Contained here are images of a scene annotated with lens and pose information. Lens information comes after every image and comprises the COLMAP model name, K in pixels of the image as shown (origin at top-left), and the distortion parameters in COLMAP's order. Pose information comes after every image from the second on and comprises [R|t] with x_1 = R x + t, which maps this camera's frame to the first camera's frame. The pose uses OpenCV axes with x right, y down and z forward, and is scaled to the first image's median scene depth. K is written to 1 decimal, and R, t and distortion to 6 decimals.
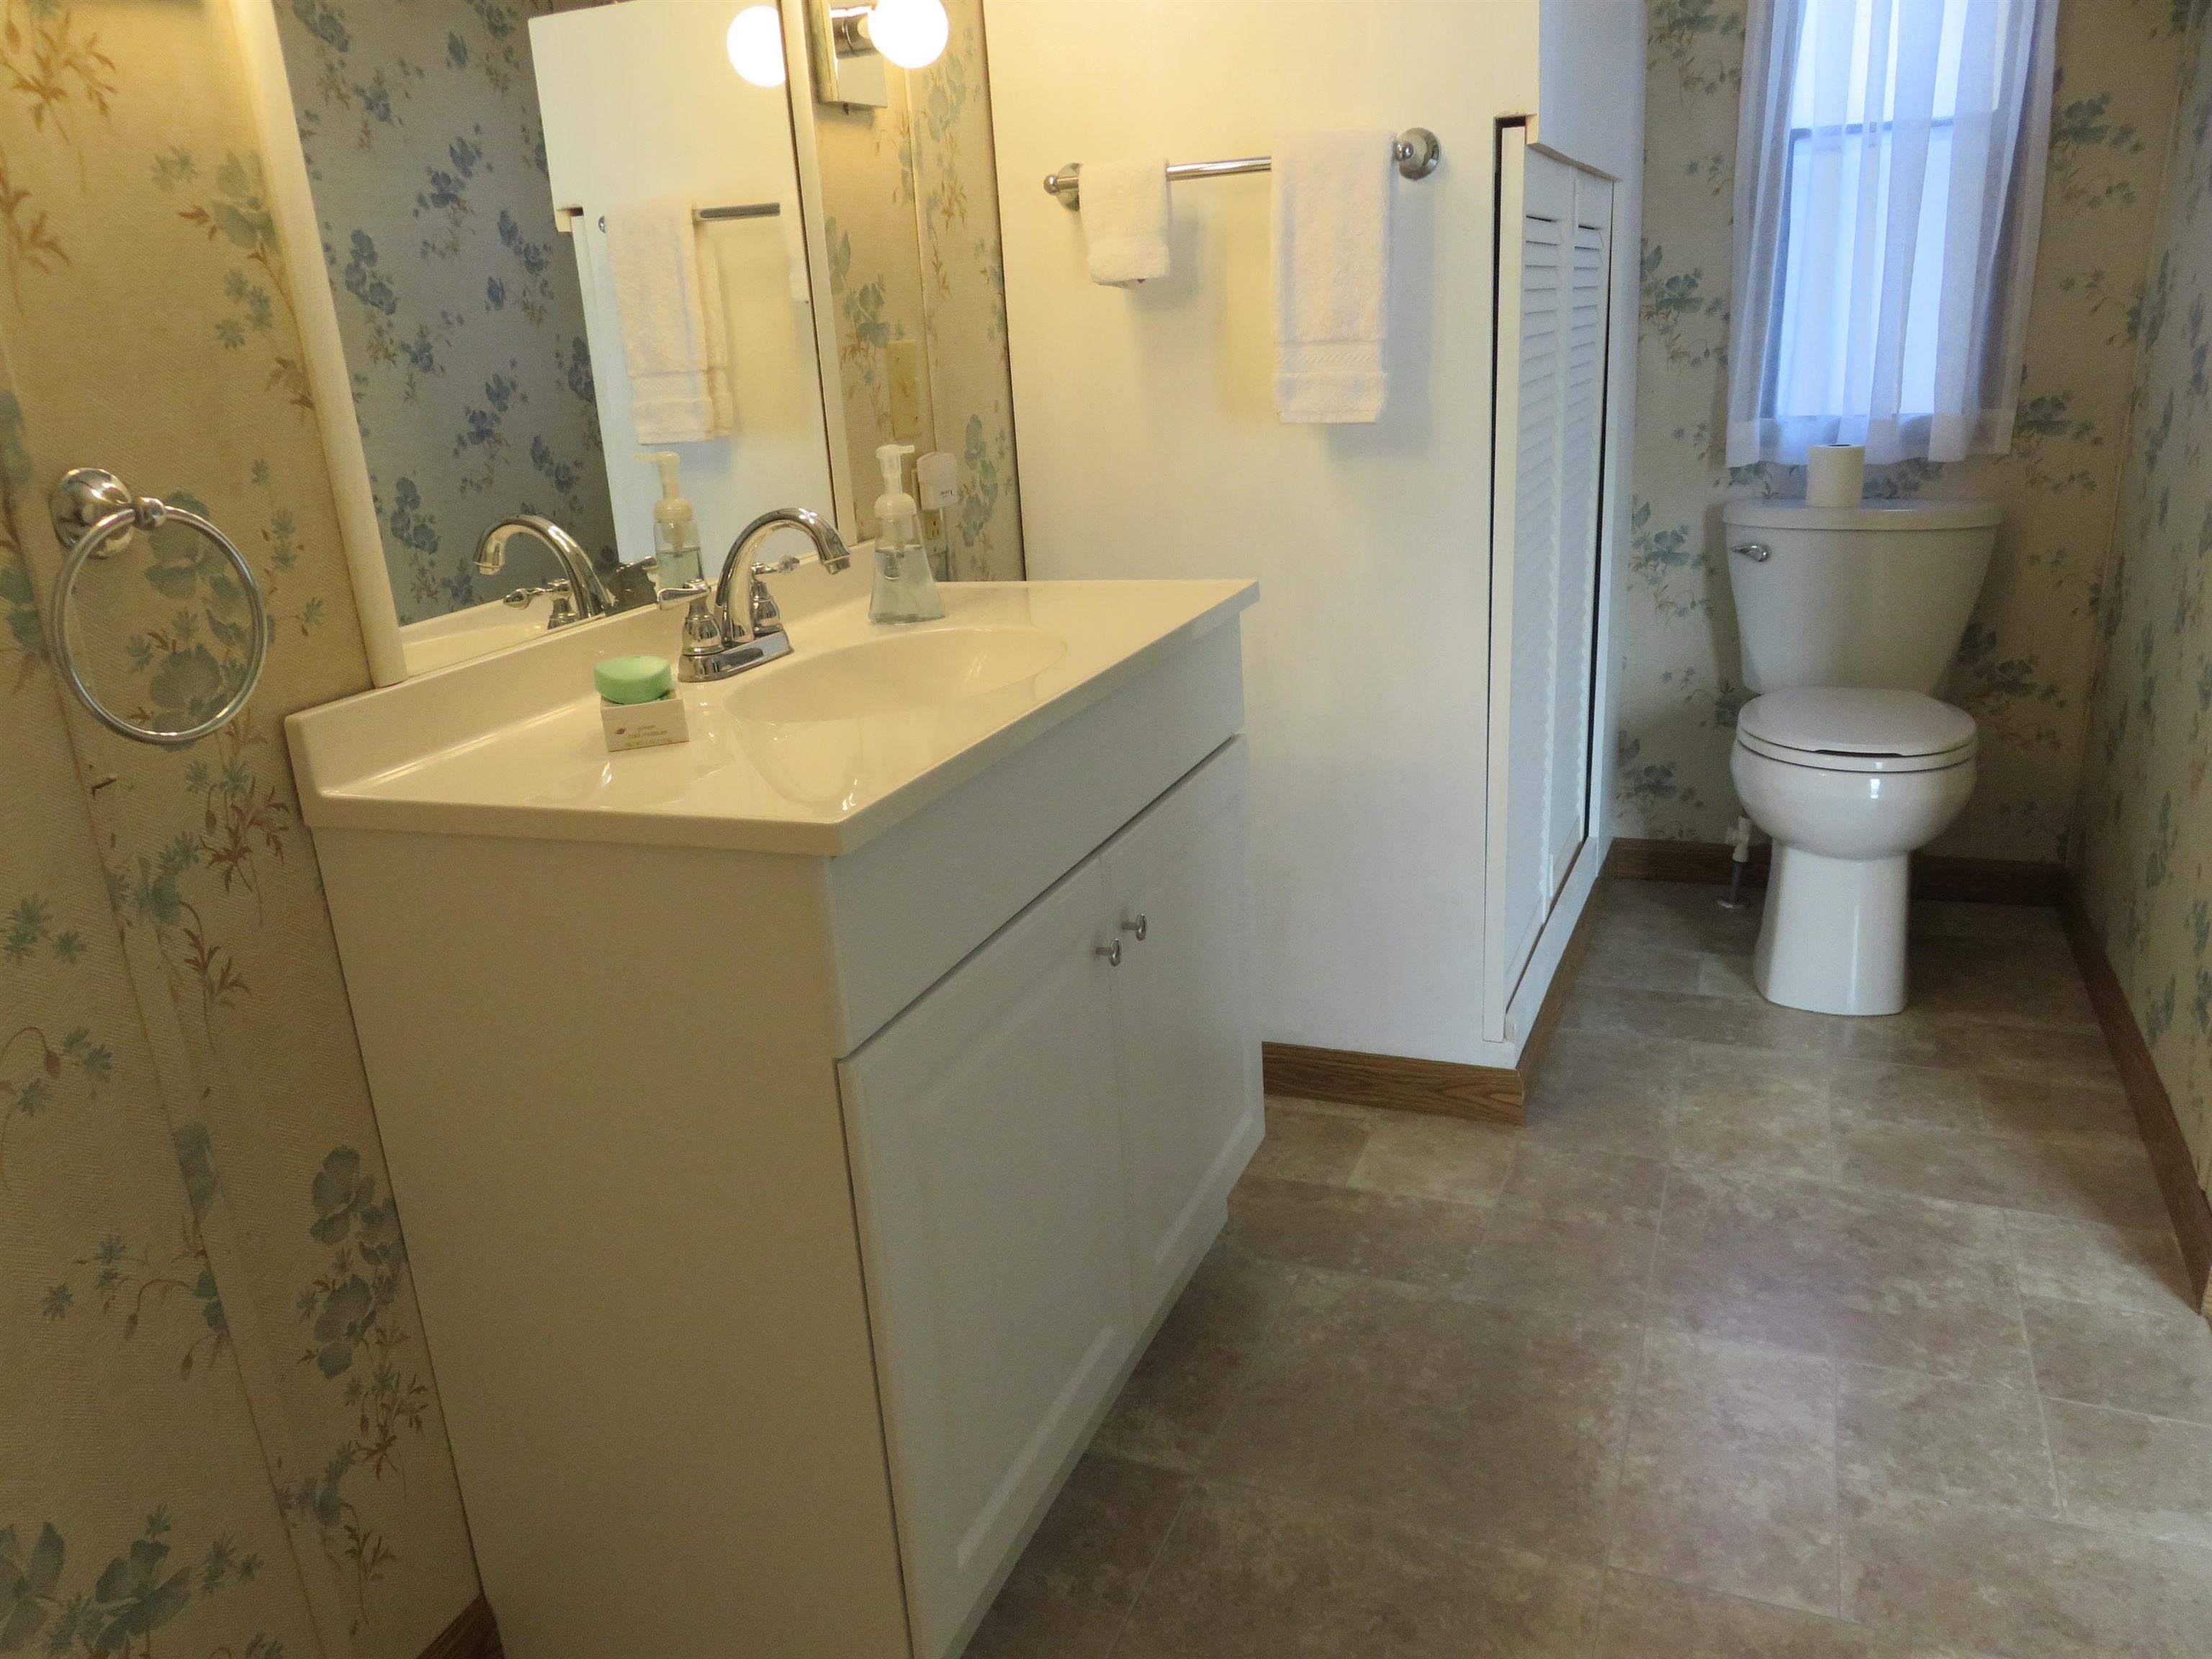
lens RADIAL K [[1652.3, 0, 1106.0], [0, 1652.3, 829.5], [0, 0, 1]] dist [-0.024673, 0.035850]
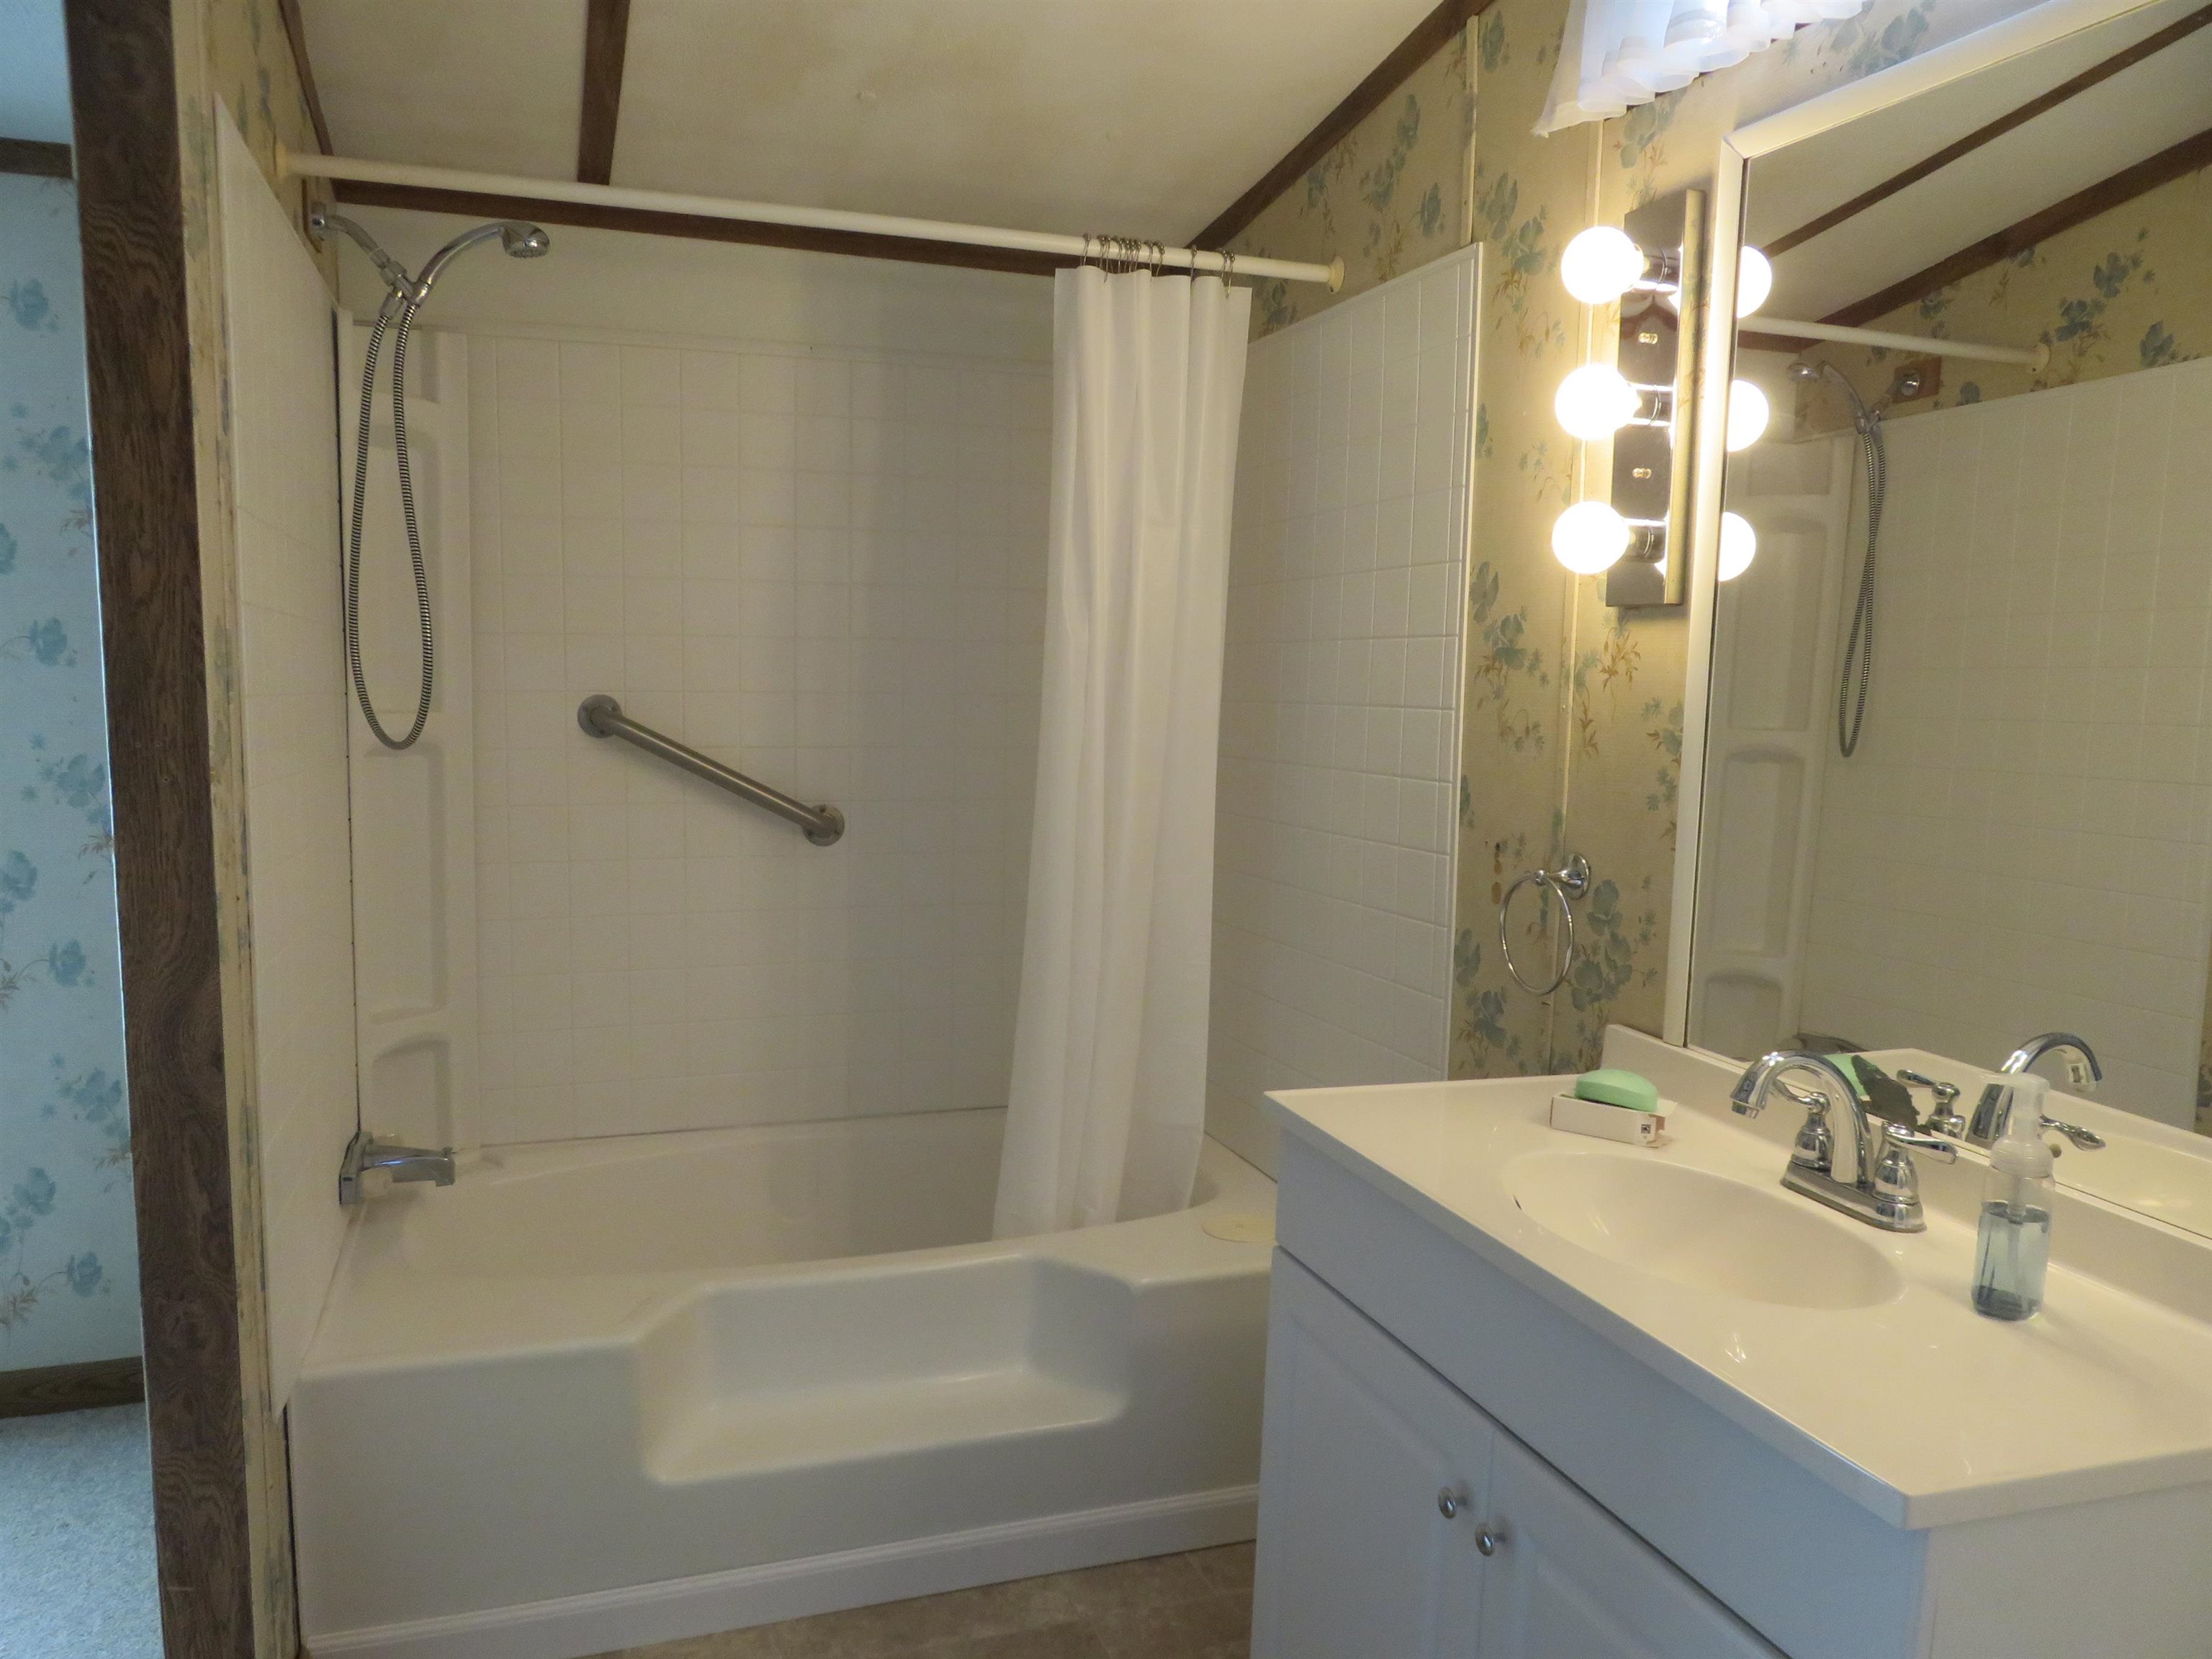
lens RADIAL K [[1652.3, 0, 1106.0], [0, 1652.3, 829.5], [0, 0, 1]] dist [-0.024673, 0.035850]
pose [[-0.754359, 0.112104, -0.646819, 0.874304], [-0.187248, 0.907633, 0.375687, -0.726891], [0.629191, 0.404518, -0.663690, 1.611121]]
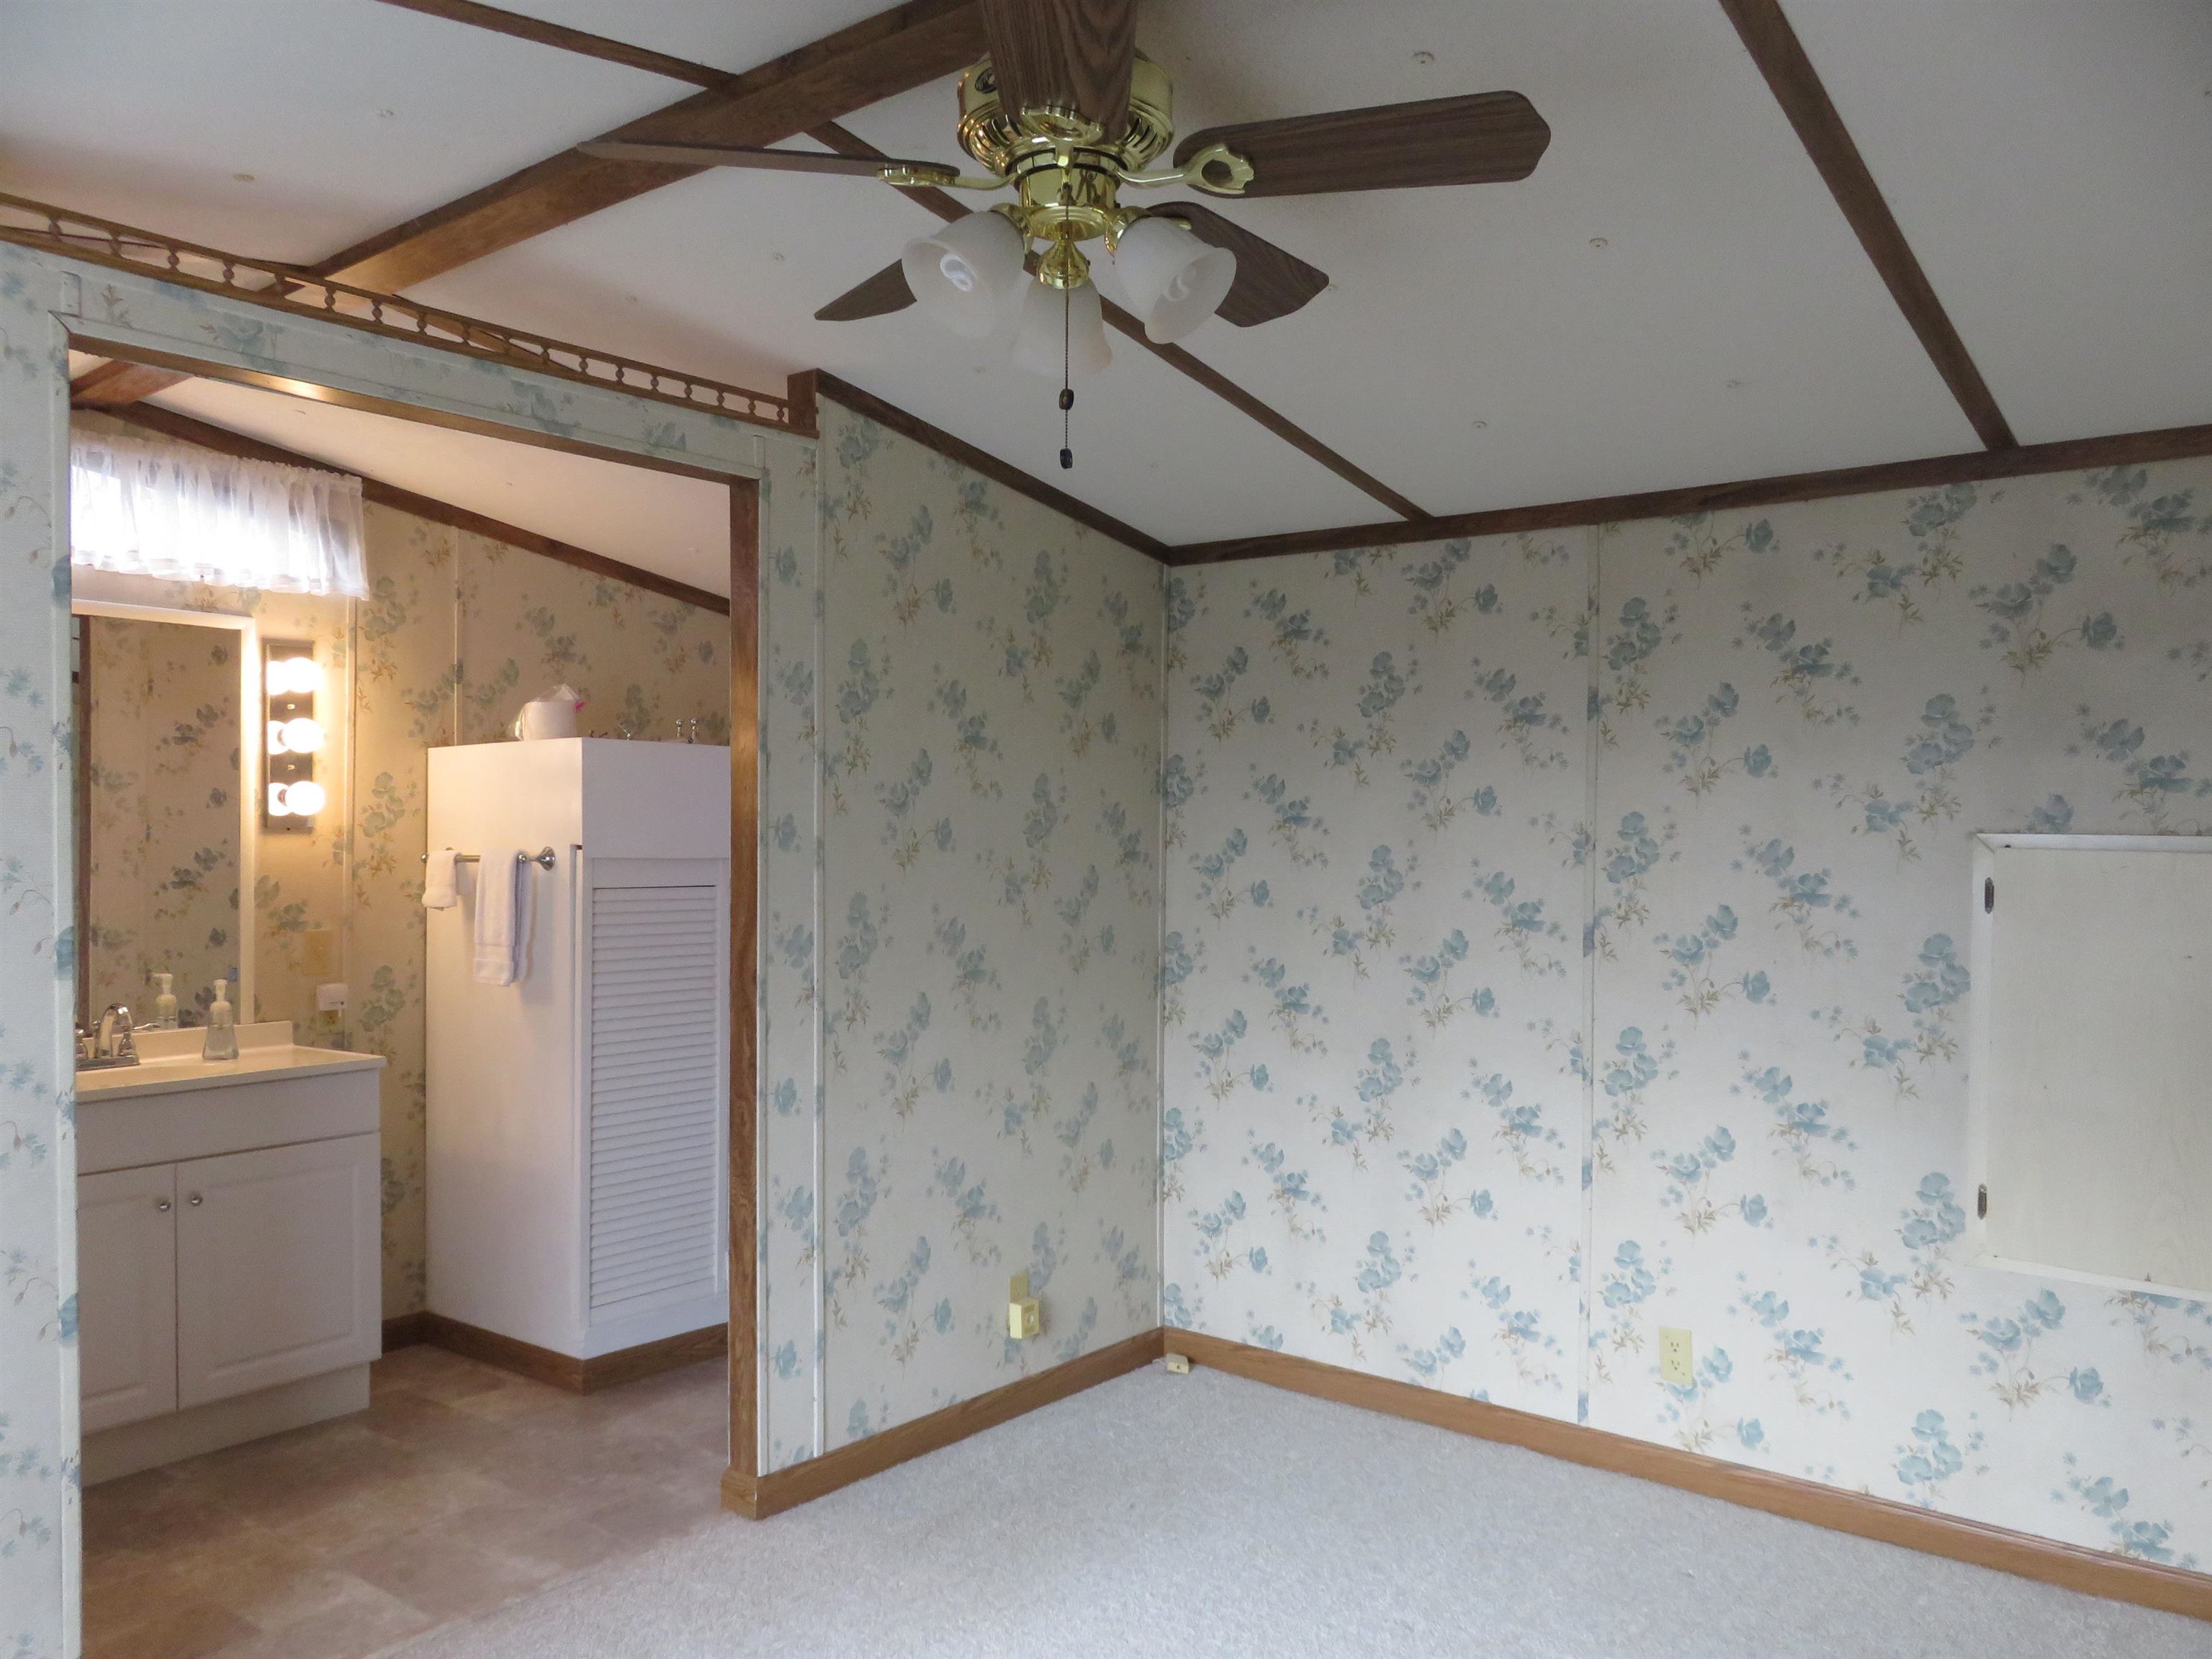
lens RADIAL K [[1650.9, 0, 1114.2], [0, 1650.9, 808.8], [0, 0, 1]] dist [-0.020394, 0.004414]
pose [[0.963805, 0.049964, -0.261883, 2.193906], [-0.128798, 0.947311, -0.293281, 0.060313], [0.233431, 0.316395, 0.919458, -1.144753]]
